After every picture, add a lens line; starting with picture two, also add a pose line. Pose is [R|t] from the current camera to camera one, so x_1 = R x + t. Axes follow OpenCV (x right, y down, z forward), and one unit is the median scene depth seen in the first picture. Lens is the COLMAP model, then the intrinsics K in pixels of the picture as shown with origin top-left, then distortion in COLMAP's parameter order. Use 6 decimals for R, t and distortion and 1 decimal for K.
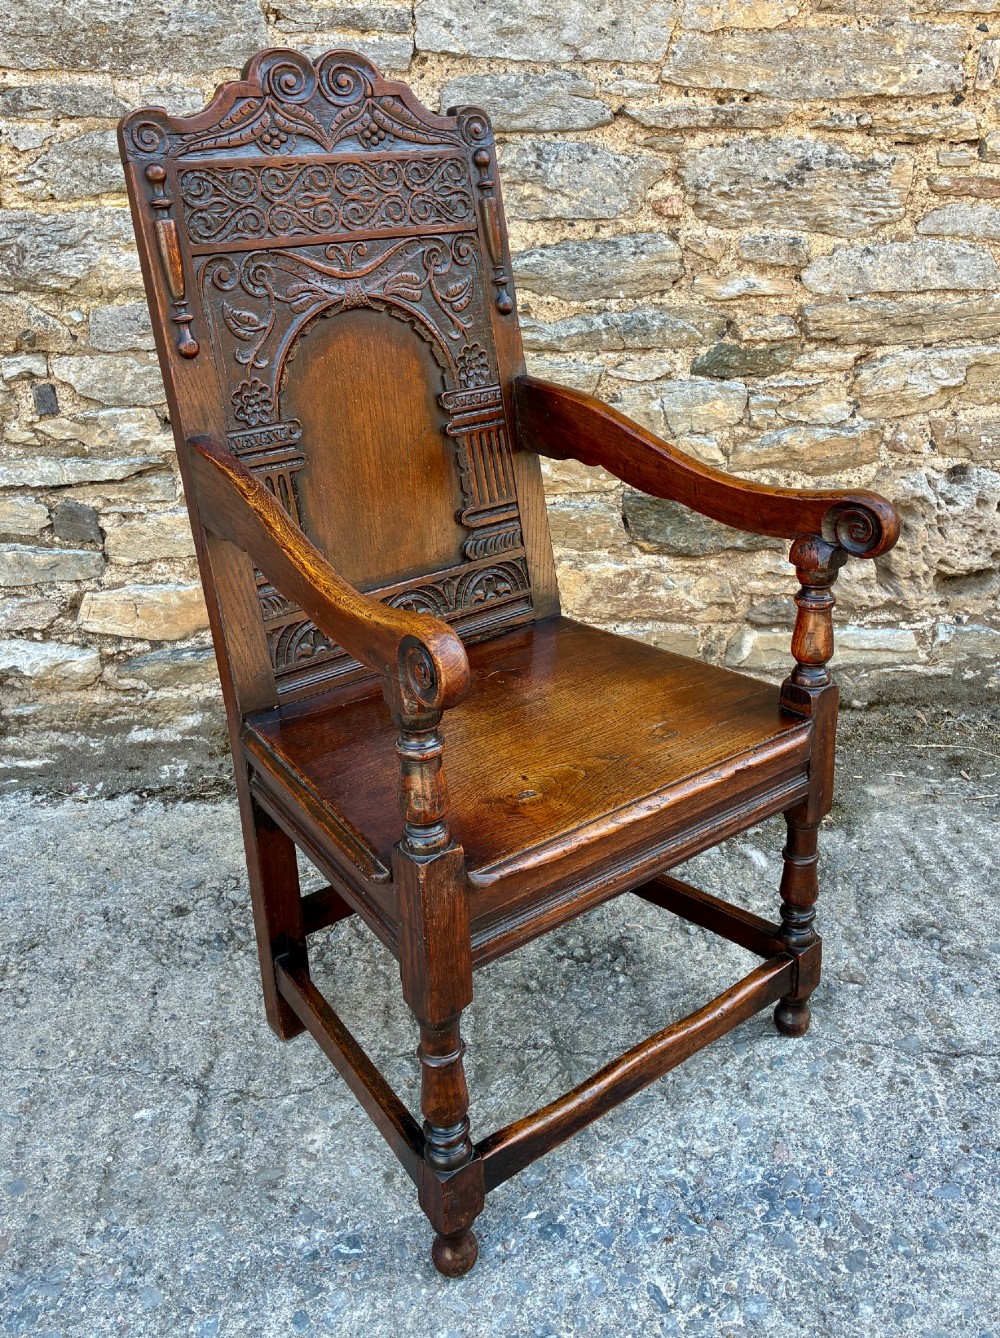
lens RADIAL K [[1269.1, 0, 541.3], [0, 1269.1, 582.3], [0, 0, 1]] dist [0.020917, 0.000000]
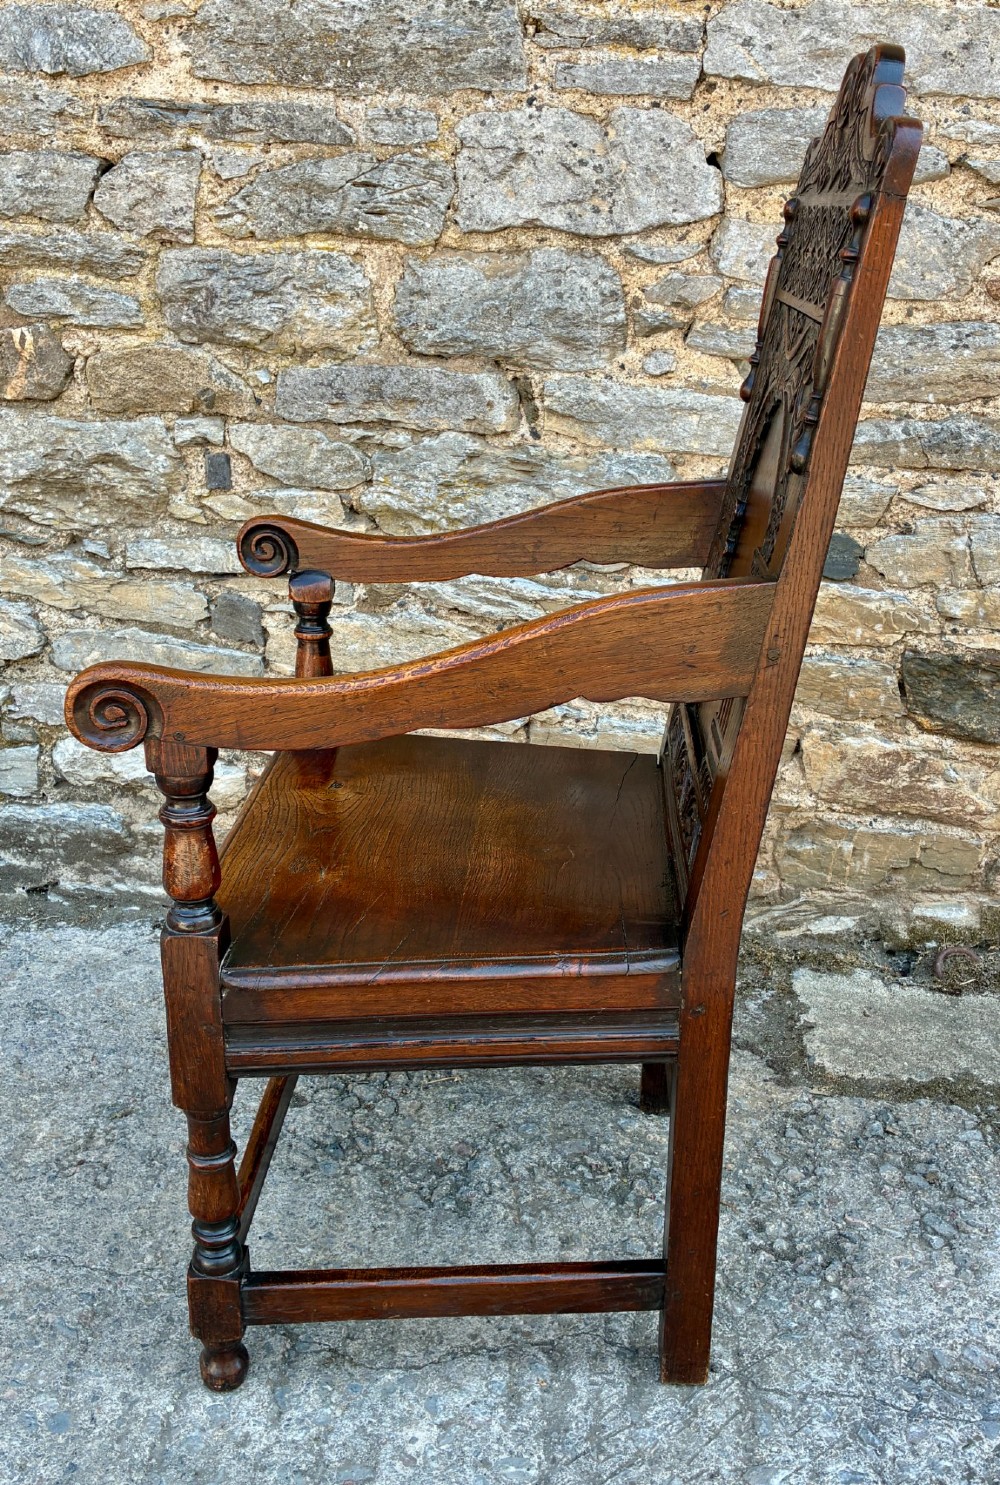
lens RADIAL K [[1462.8, 0, 485.6], [0, 1462.8, 695.5], [0, 0, 1]] dist [0.023591, 0.000000]
pose [[0.974726, 0.113517, -0.192414, -0.009945], [-0.115684, 0.993286, -0.000027, -0.015962], [0.191119, 0.022285, 0.981314, 0.079559]]
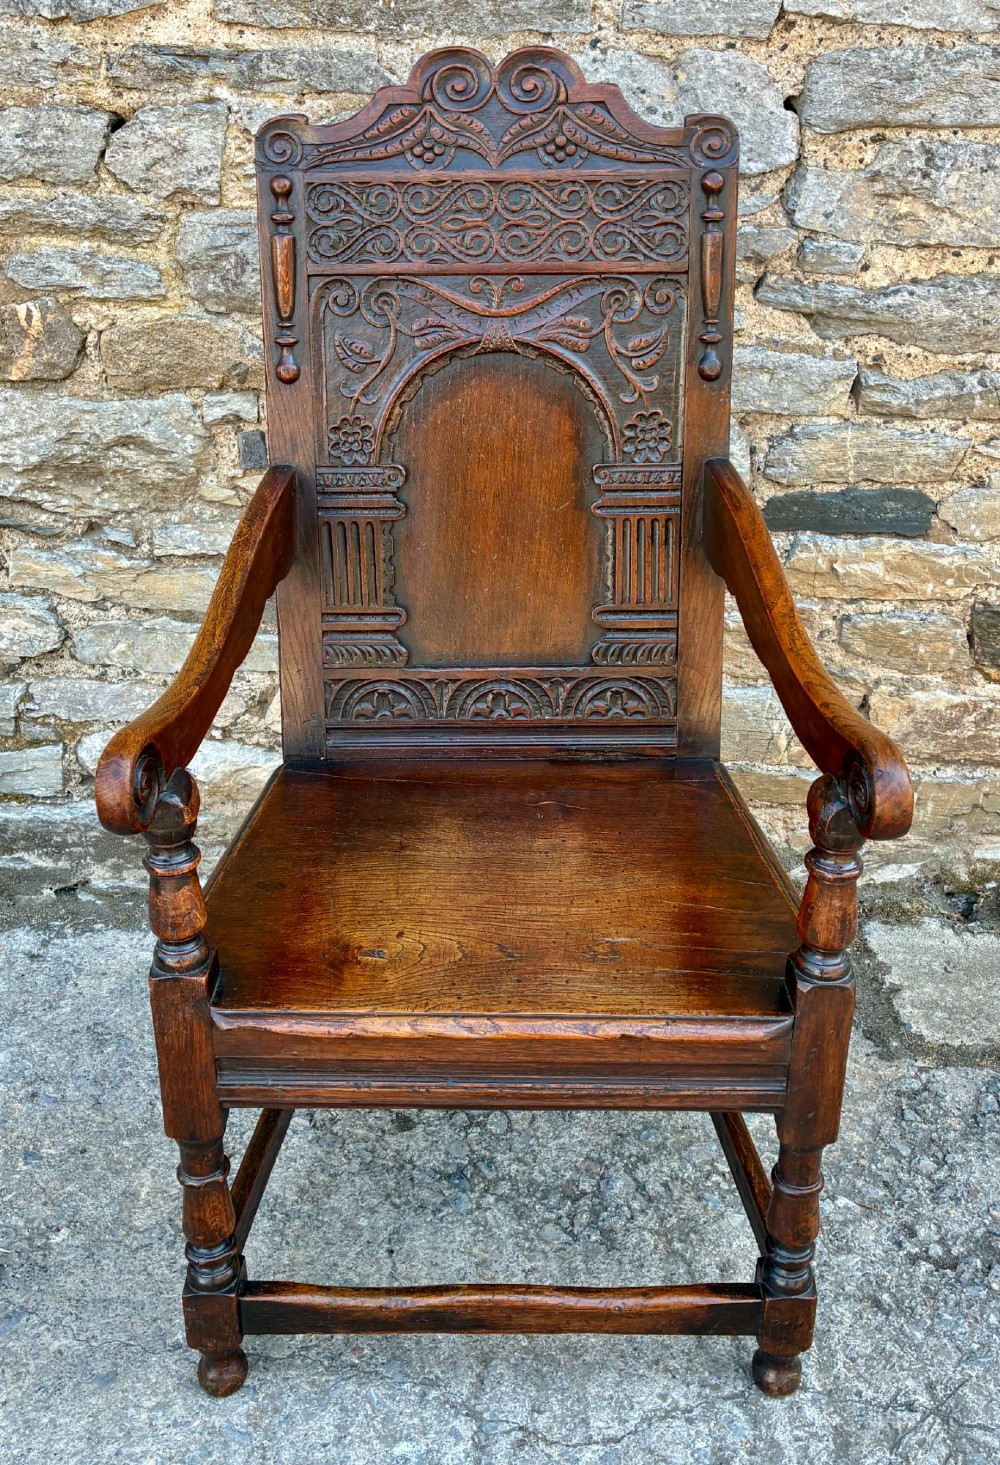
lens RADIAL K [[1436.0, 0, 481.8], [0, 1436.0, 645.7], [0, 0, 1]] dist [0.024860, 0.000000]
pose [[0.993565, 0.071050, -0.088204, -0.169232], [-0.064245, 0.994903, 0.077727, -0.106005], [0.093276, -0.071560, 0.993065, 0.127332]]
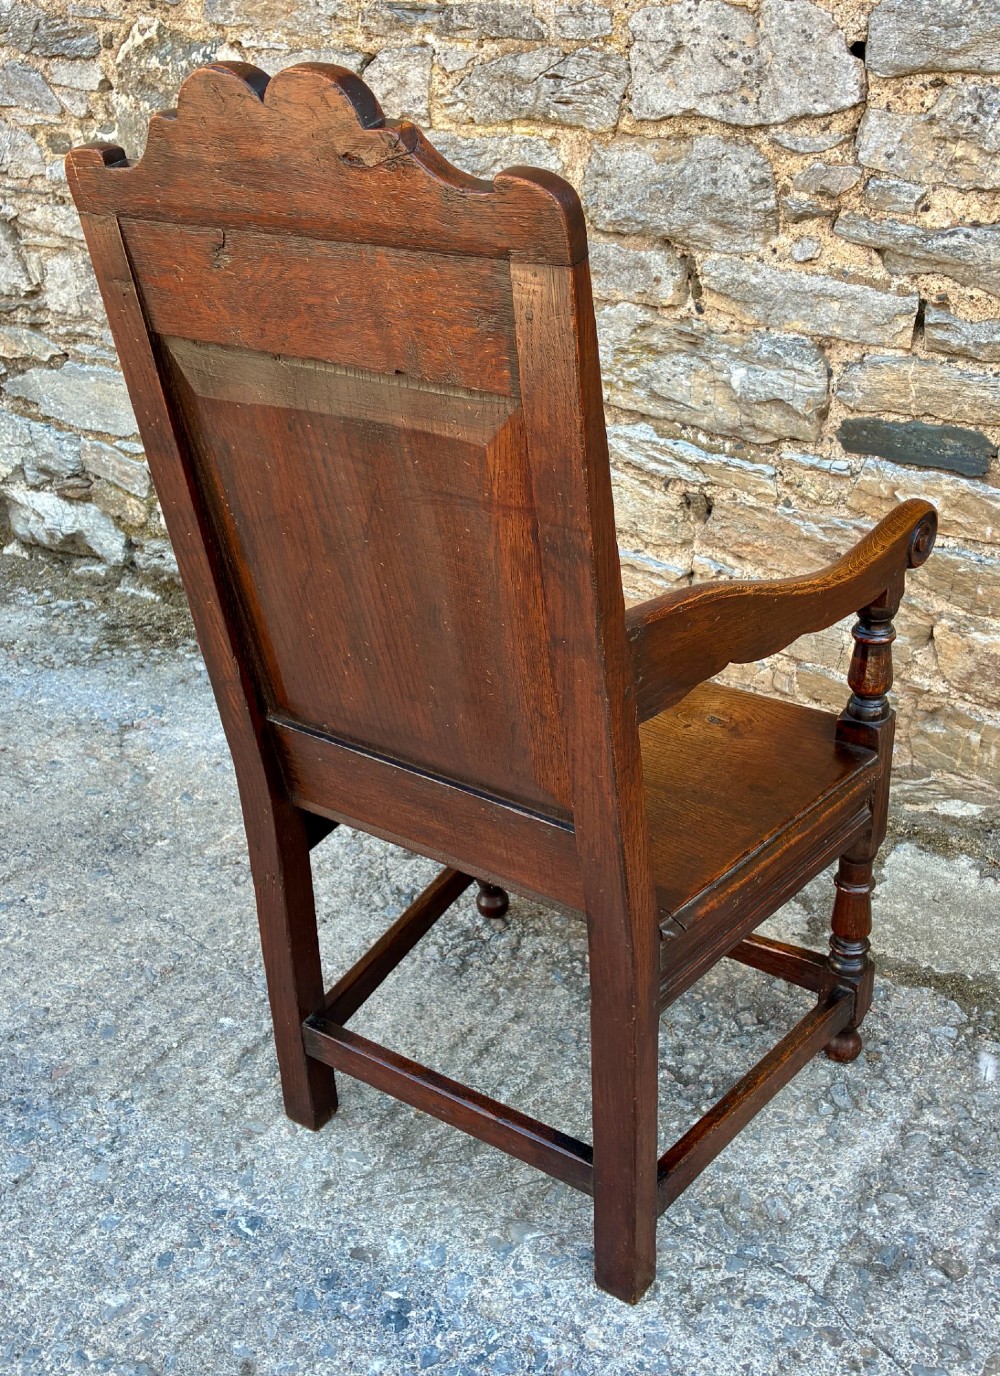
lens RADIAL K [[1420.8, 0, 509.2], [0, 1420.8, 633.1], [0, 0, 1]] dist [0.024479, 0.000000]
pose [[0.767539, 0.281915, -0.575680, 0.370505], [-0.200537, 0.958620, 0.202073, -0.152896], [0.608826, -0.039654, 0.792312, 0.143427]]
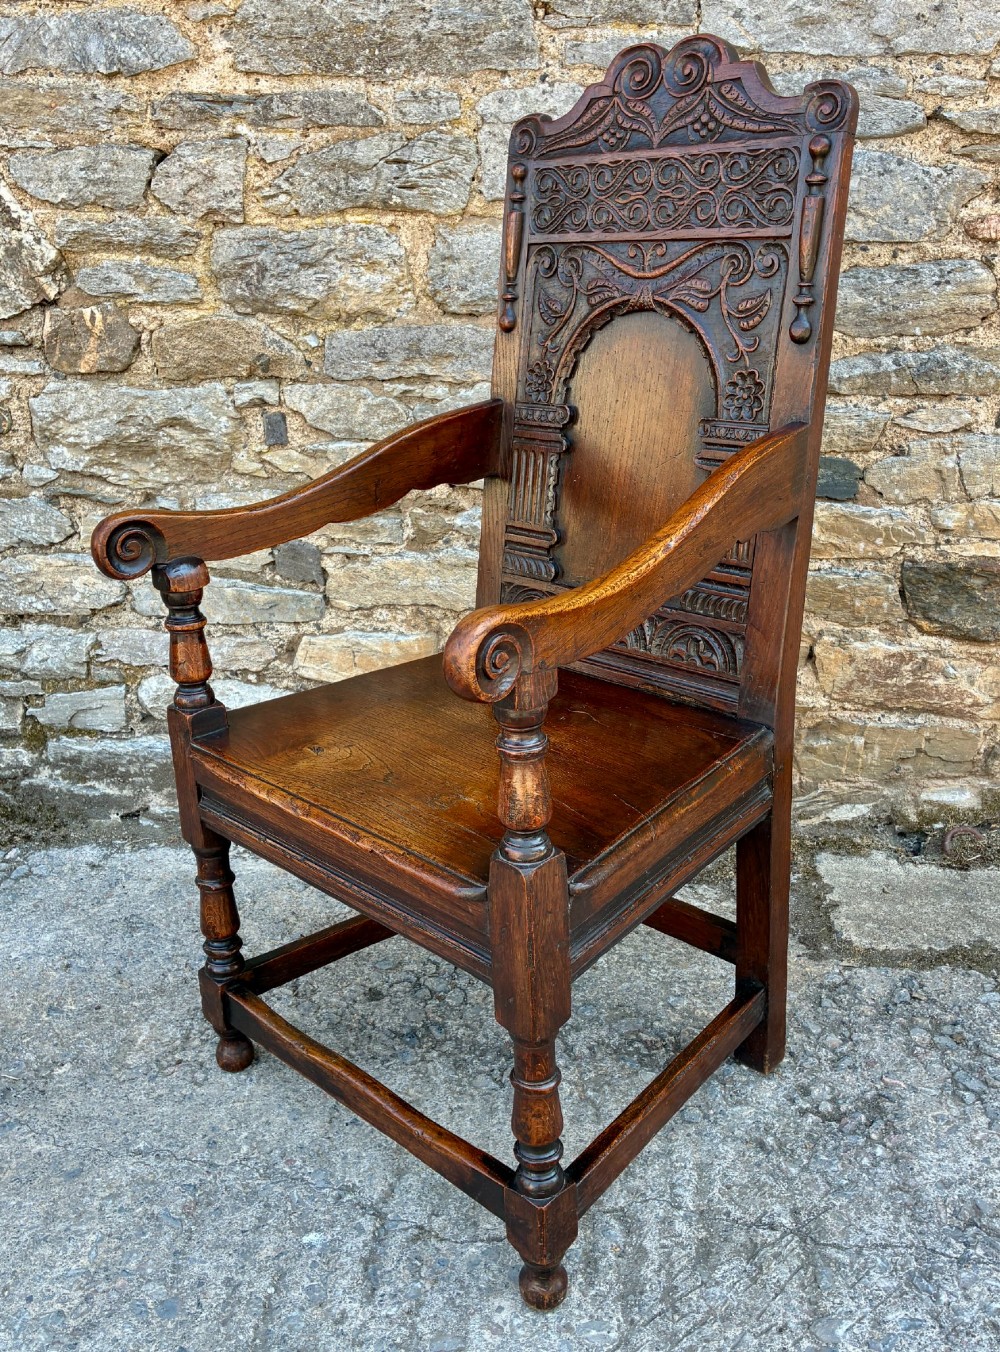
lens RADIAL K [[1260.4, 0, 520.7], [0, 1260.4, 625.4], [0, 0, 1]] dist [0.024564, 0.000000]
pose [[0.979869, 0.065689, -0.188526, -0.027383], [-0.068221, 0.997646, -0.006967, -0.004571], [0.187624, 0.019688, 0.982044, 0.125450]]
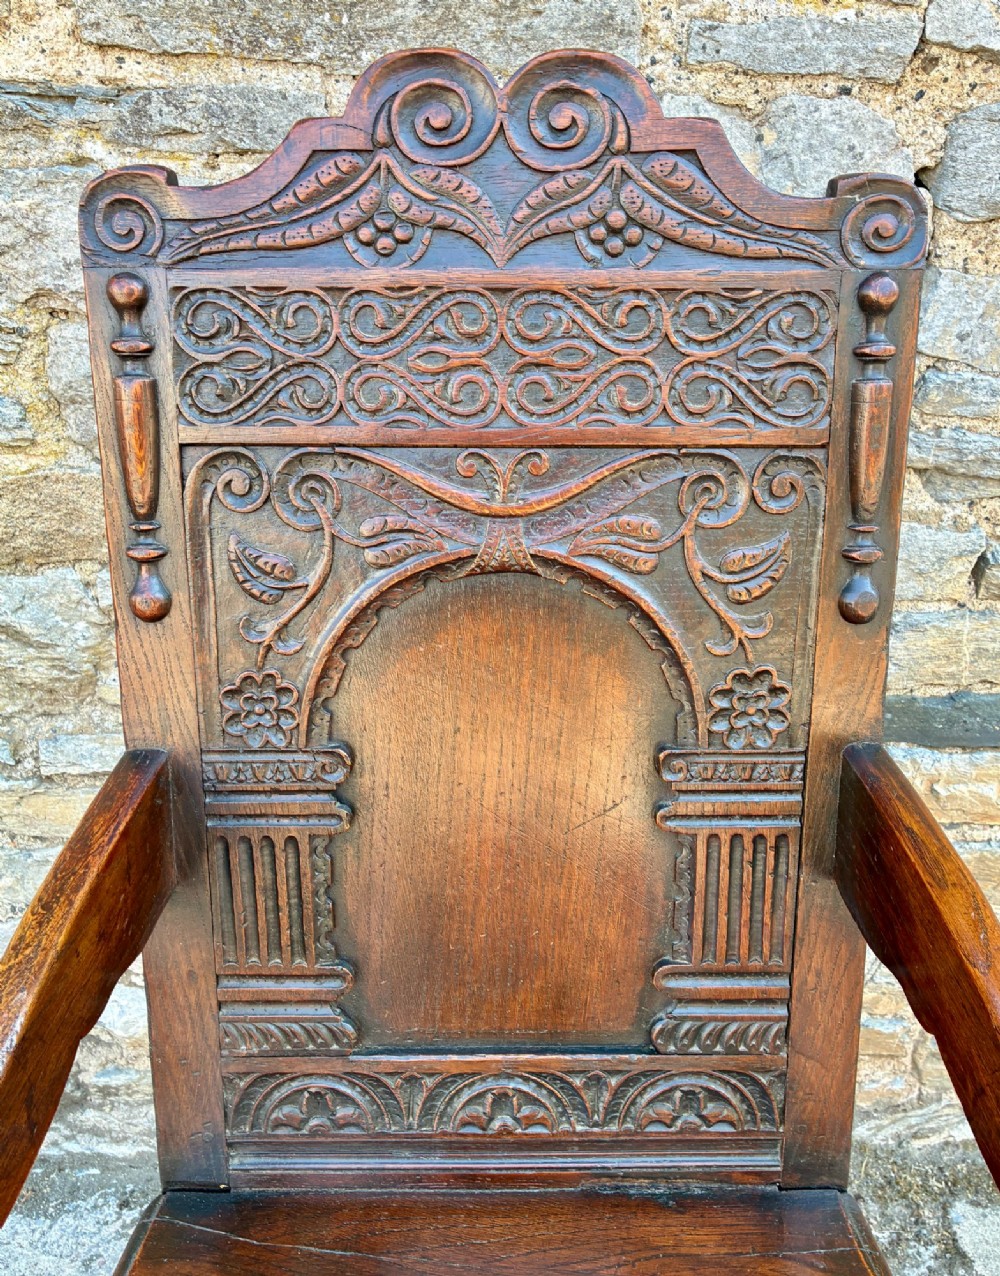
lens RADIAL K [[1063.4, 0, 503.1], [0, 1063.4, 616.7], [0, 0, 1]] dist [0.057779, -0.072257]
pose [[0.995130, 0.073894, -0.065234, -0.215098], [-0.069317, 0.995147, 0.069837, -0.209295], [0.070078, -0.064975, 0.995423, 0.548229]]
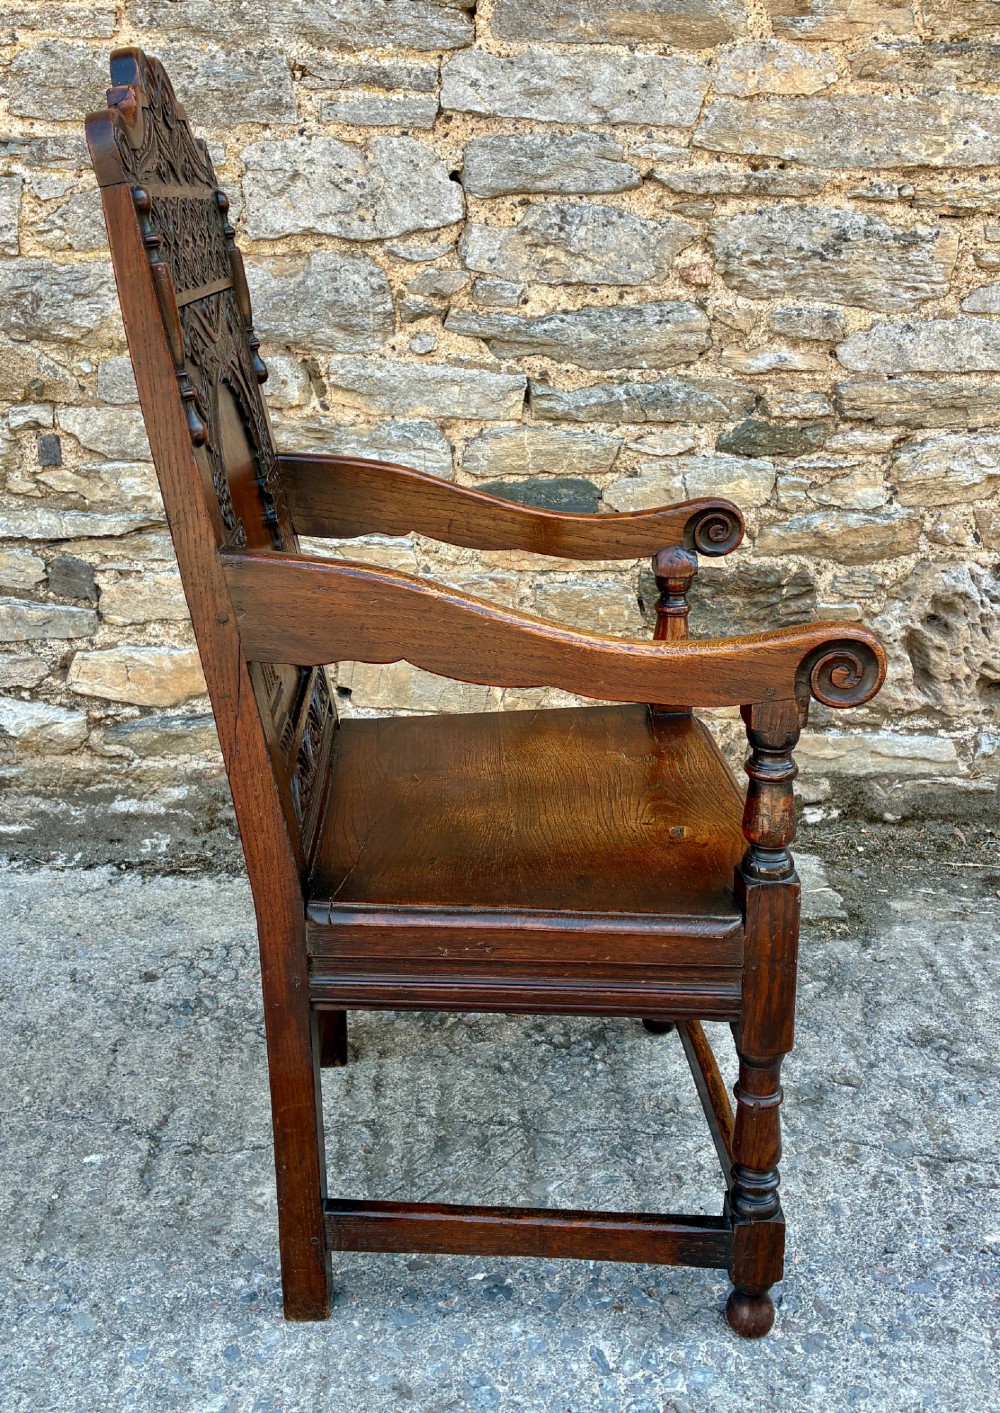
lens RADIAL K [[1432.6, 0, 503.3], [0, 1432.6, 645.0], [0, 0, 1]] dist [0.017393, 0.000000]
pose [[0.996651, 0.044811, -0.068409, 0.043389], [-0.049050, 0.996894, -0.061611, 0.059851], [0.065435, 0.064760, 0.995753, -0.072458]]
